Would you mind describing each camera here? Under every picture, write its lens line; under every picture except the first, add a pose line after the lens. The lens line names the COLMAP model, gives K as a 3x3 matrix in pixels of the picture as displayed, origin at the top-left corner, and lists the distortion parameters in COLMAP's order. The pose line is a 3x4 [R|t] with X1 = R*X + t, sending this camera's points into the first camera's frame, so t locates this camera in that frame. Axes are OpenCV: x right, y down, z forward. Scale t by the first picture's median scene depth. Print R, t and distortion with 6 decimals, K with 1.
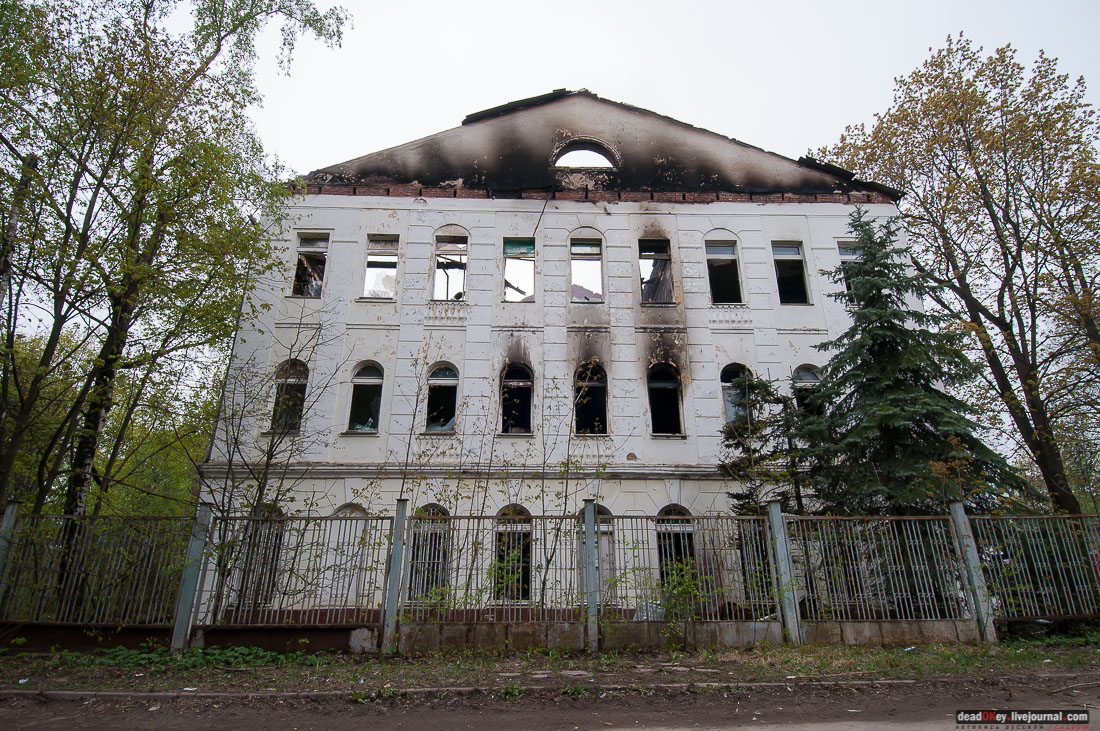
lens RADIAL K [[576.9, 0, 549.9], [0, 576.9, 370.4], [0, 0, 1]] dist [0.000467, -0.000182]
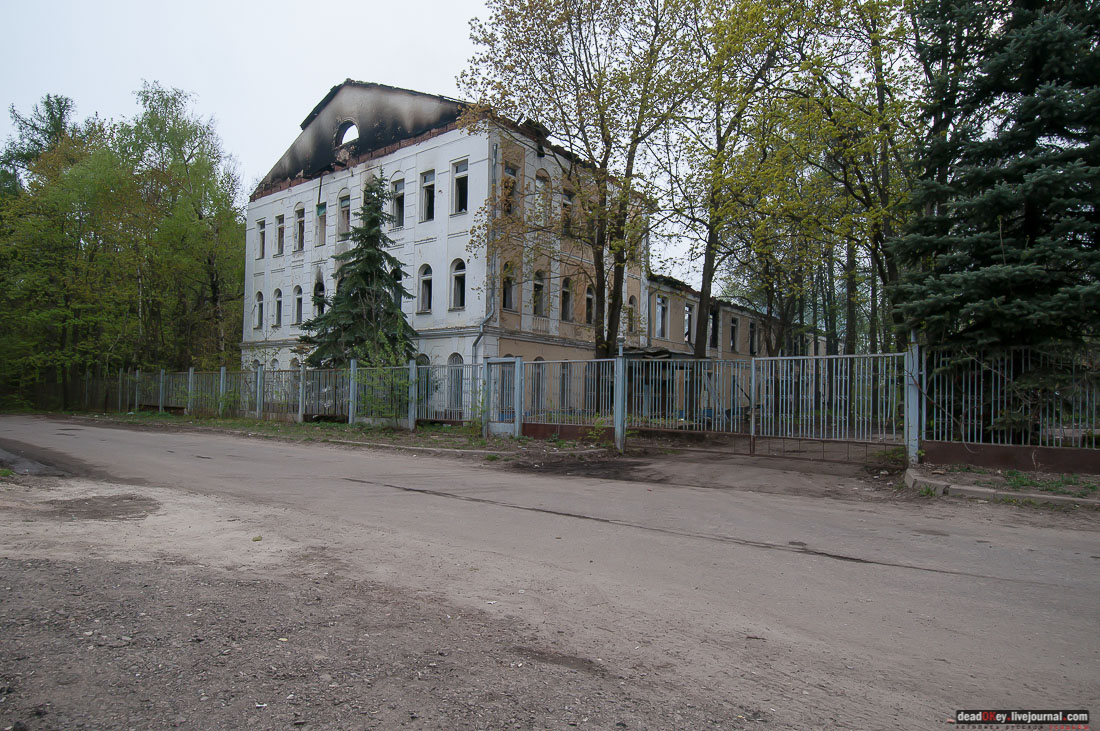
lens RADIAL K [[576.9, 0, 549.9], [0, 576.9, 370.4], [0, 0, 1]] dist [0.000467, -0.000182]
pose [[0.785761, 0.001840, -0.618528, 1.537237], [0.187919, 0.952017, 0.241559, -0.048409], [0.589293, -0.306041, 0.747712, -0.014405]]
